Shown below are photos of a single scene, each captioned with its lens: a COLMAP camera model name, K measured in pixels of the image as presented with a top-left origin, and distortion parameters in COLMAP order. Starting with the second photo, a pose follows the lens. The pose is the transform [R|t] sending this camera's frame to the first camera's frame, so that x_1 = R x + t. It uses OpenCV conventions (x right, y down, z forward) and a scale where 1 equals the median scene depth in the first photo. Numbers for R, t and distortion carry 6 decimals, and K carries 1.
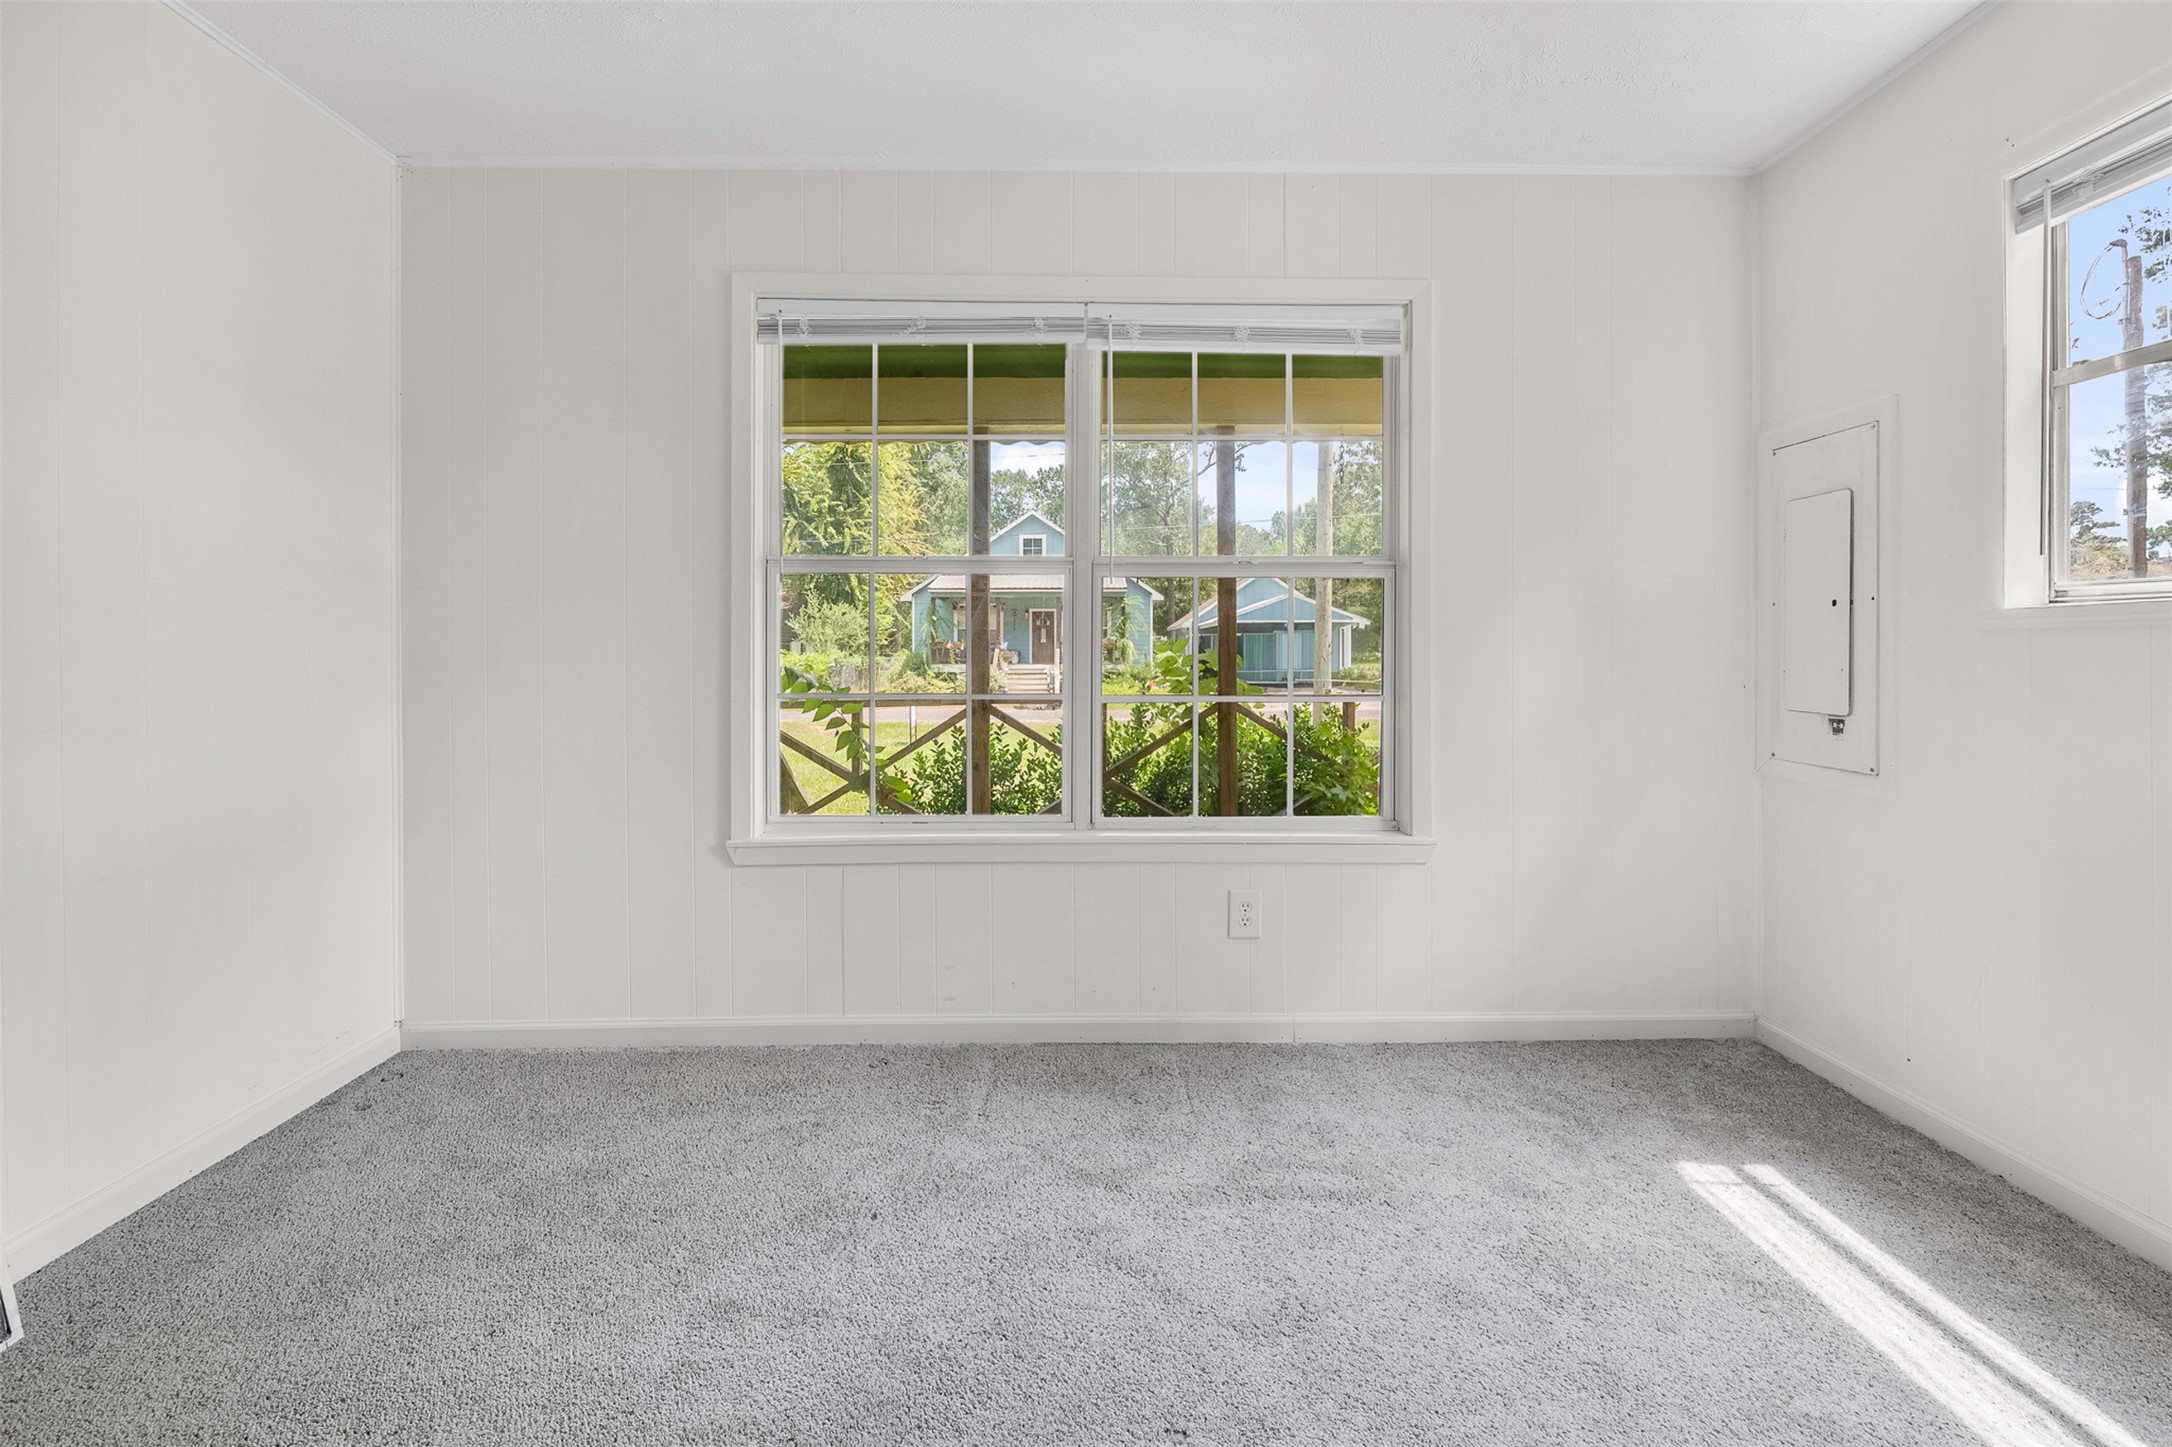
lens RADIAL K [[895.1, 0, 1142.8], [0, 895.1, 644.5], [0, 0, 1]] dist [-0.015937, 0.001184]
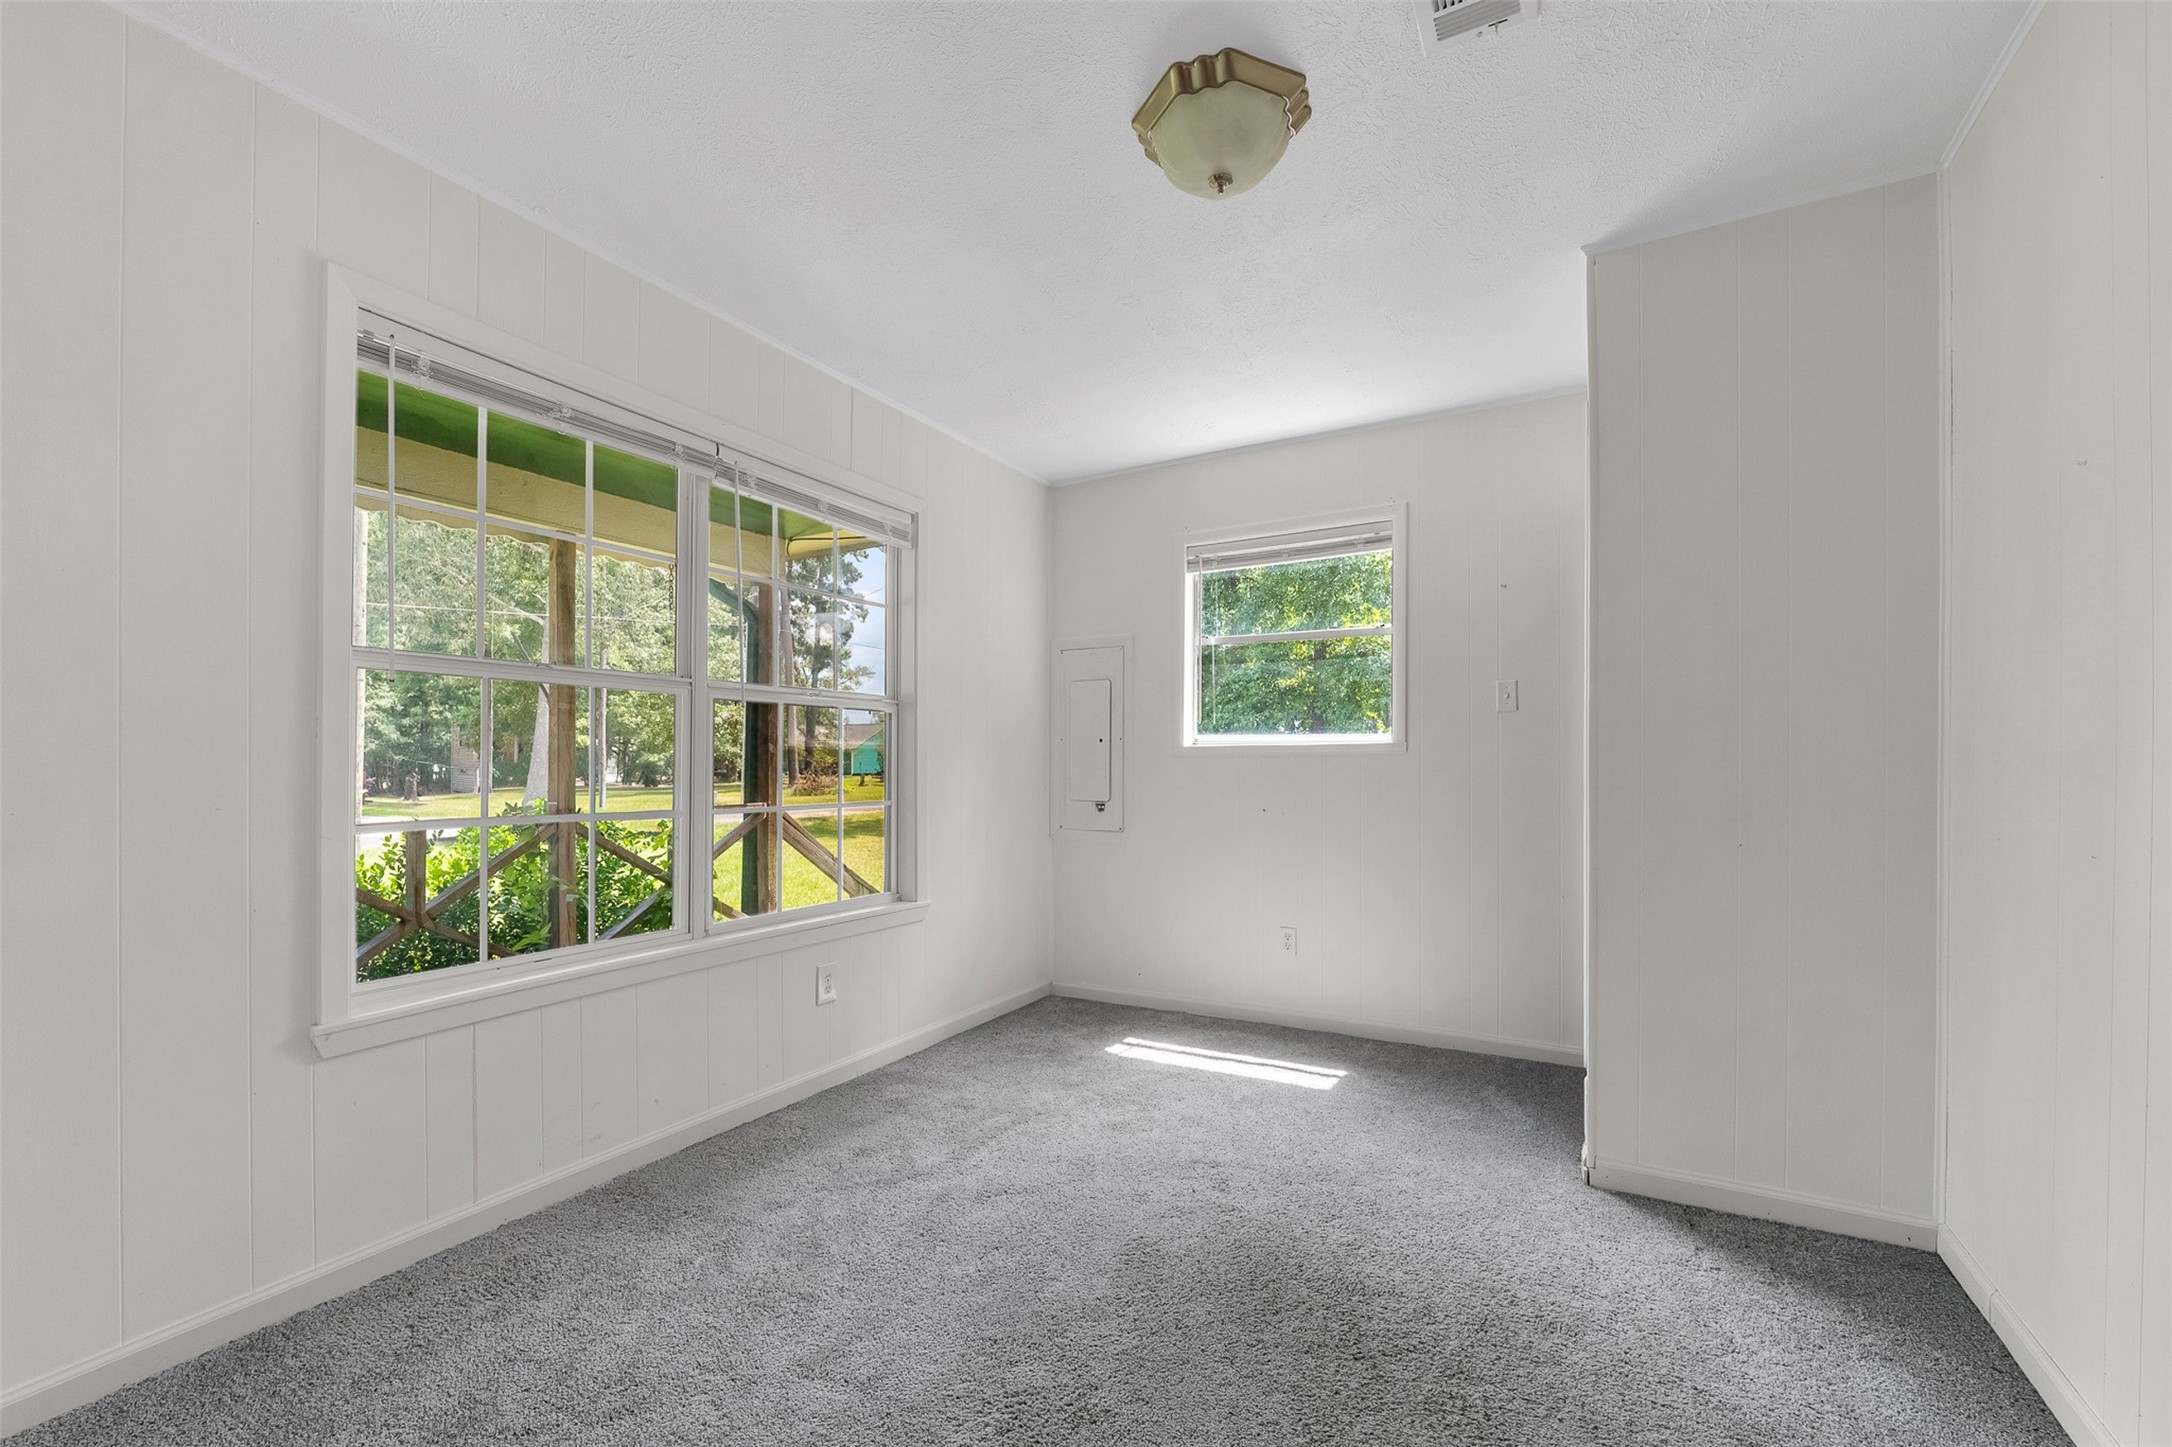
lens RADIAL K [[895.1, 0, 1088.8], [0, 895.1, 731.5], [0, 0, 1]] dist [-0.015937, 0.001184]
pose [[0.501981, 0.030146, 0.864353, -0.853072], [-0.017737, 0.999541, -0.024560, -0.020786], [-0.864697, -0.003002, 0.502285, 0.085155]]
